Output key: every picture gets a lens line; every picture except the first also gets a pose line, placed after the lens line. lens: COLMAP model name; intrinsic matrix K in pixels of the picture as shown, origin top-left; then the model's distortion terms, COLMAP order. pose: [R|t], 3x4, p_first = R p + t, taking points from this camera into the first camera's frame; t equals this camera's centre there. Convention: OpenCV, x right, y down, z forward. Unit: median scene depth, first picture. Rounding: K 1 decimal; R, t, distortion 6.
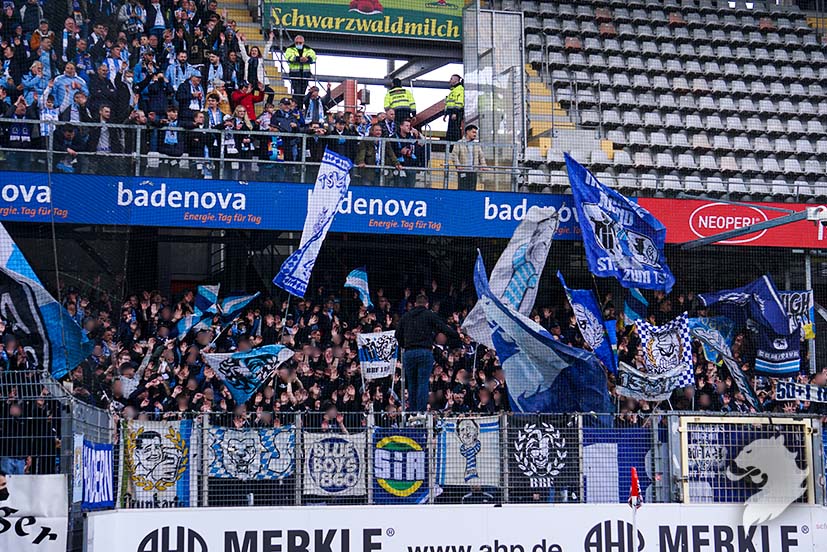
lens RADIAL K [[1947.8, 0, 413.5], [0, 1947.8, 276.0], [0, 0, 1]] dist [0.159314, 1.426631]
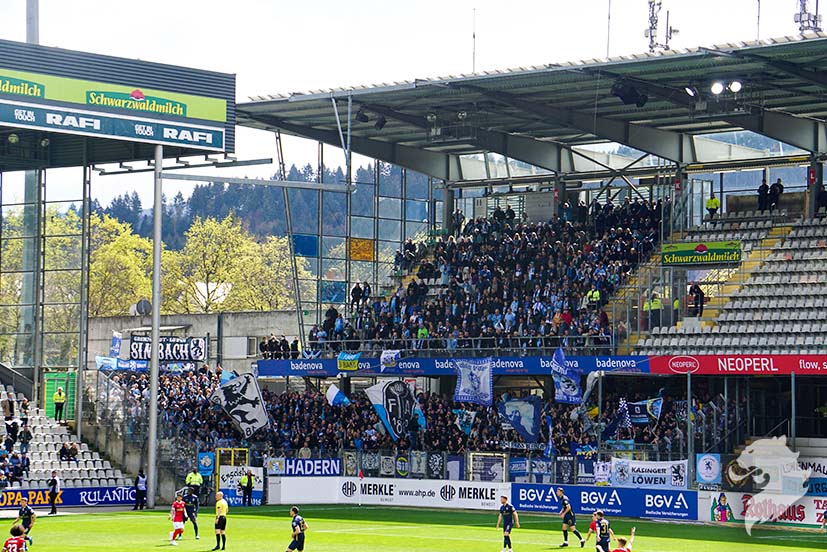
lens RADIAL K [[2710.7, 0, 413.5], [0, 2710.7, 276.0], [0, 0, 1]] dist [0.382238, 1.865029]
pose [[0.479843, -0.032190, -0.876763, 3.909091], [0.078658, 0.996881, 0.006448, -0.244878], [0.873821, -0.072058, 0.480879, -1.142303]]
